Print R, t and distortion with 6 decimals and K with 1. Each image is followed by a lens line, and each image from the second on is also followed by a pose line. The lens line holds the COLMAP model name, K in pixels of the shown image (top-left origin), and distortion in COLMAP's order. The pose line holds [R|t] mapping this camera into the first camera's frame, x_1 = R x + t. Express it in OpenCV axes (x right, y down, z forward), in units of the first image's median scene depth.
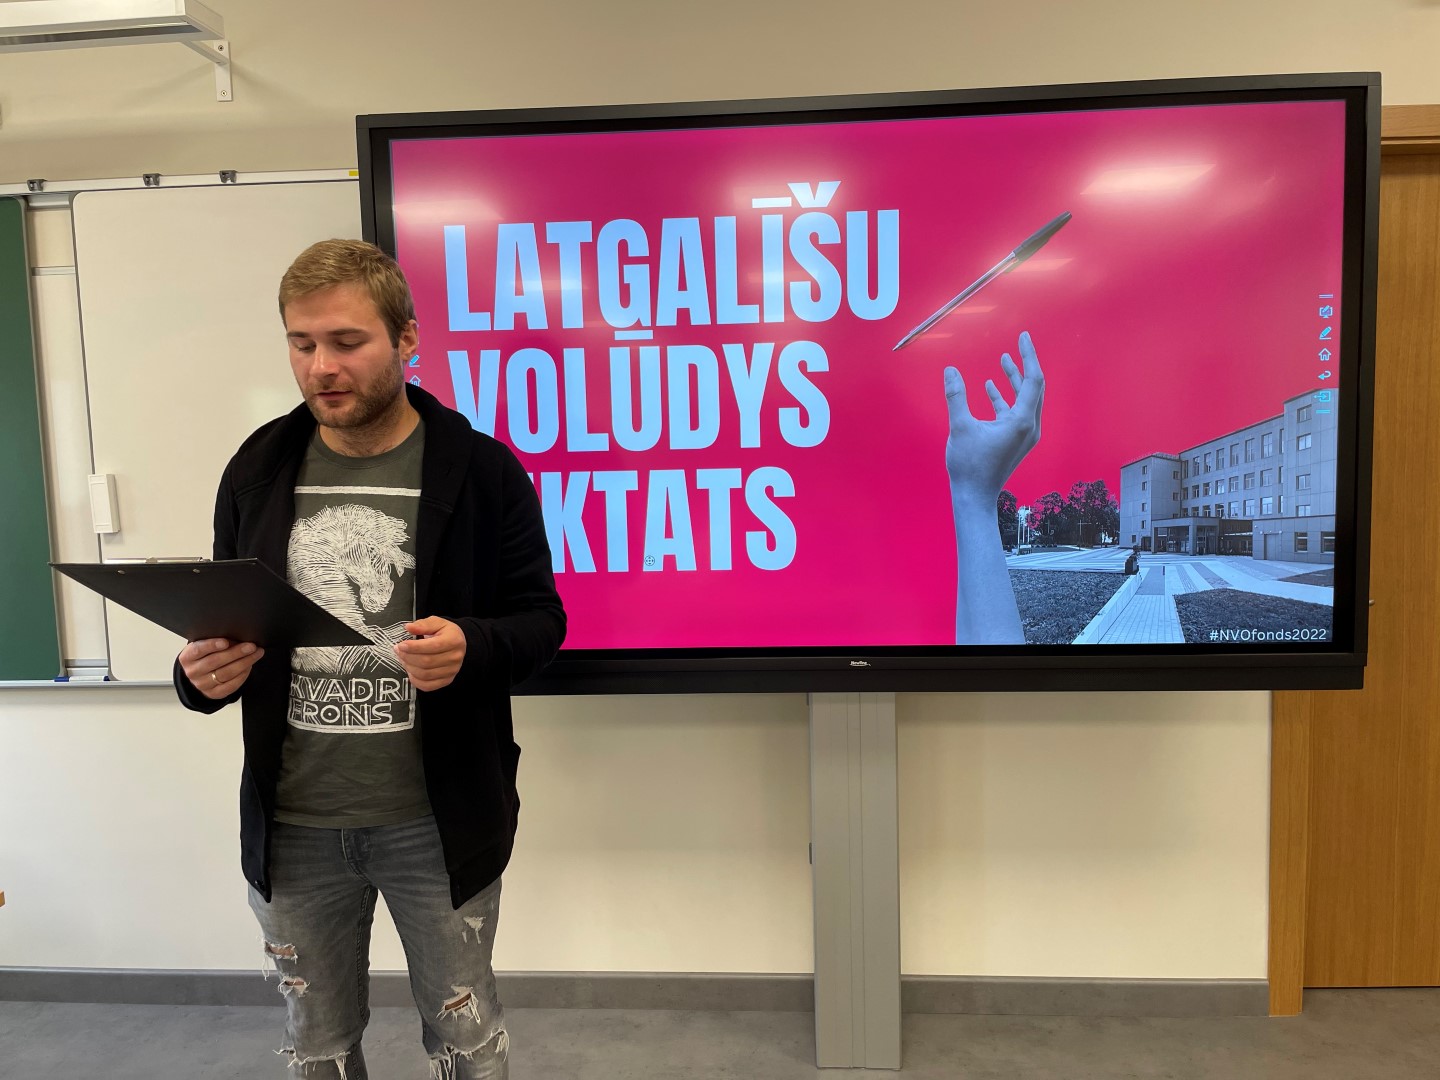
lens RADIAL K [[1063.2, 0, 721.3], [0, 1063.2, 527.3], [0, 0, 1]] dist [0.097958, -0.137618]
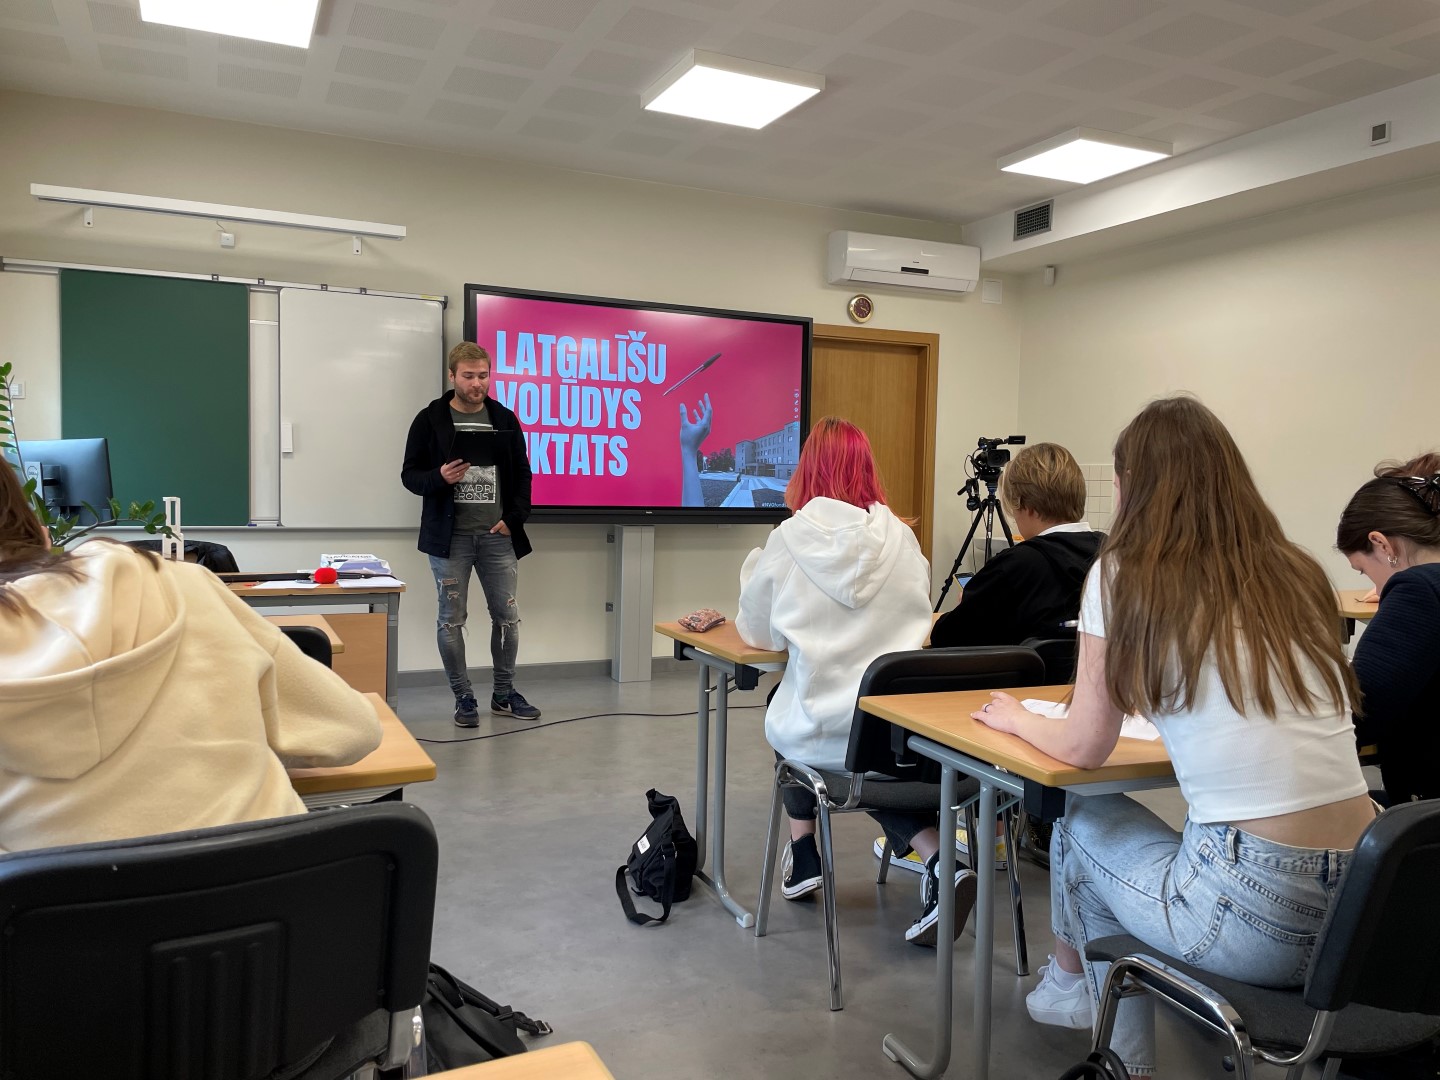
lens RADIAL K [[1063.2, 0, 721.3], [0, 1063.2, 527.3], [0, 0, 1]] dist [0.097958, -0.137618]
pose [[0.878815, 0.023286, 0.476594, -0.981214], [0.001208, 0.998697, -0.051024, 0.303474], [-0.477161, 0.045416, 0.877642, -1.414279]]
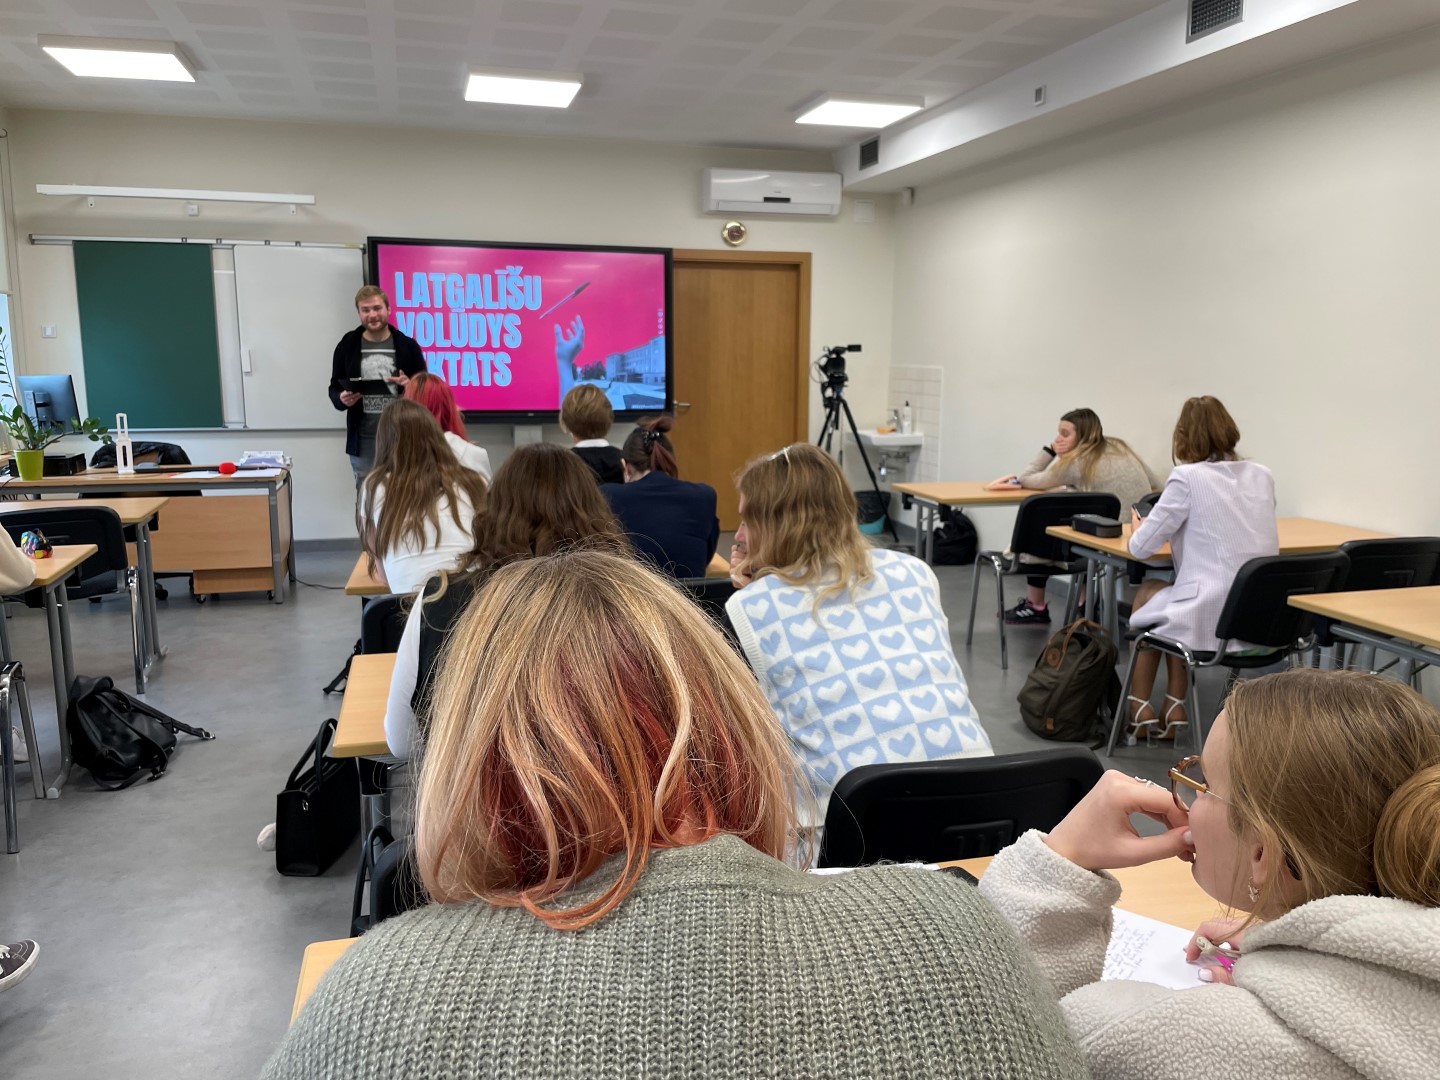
lens RADIAL K [[1082.4, 0, 722.5], [0, 1082.4, 521.7], [0, 0, 1]] dist [0.079781, -0.127339]
pose [[0.943547, -0.020139, 0.330627, -0.430948], [0.000967, 0.998313, 0.058049, 0.267327], [-0.331239, -0.054452, 0.941975, -2.397026]]
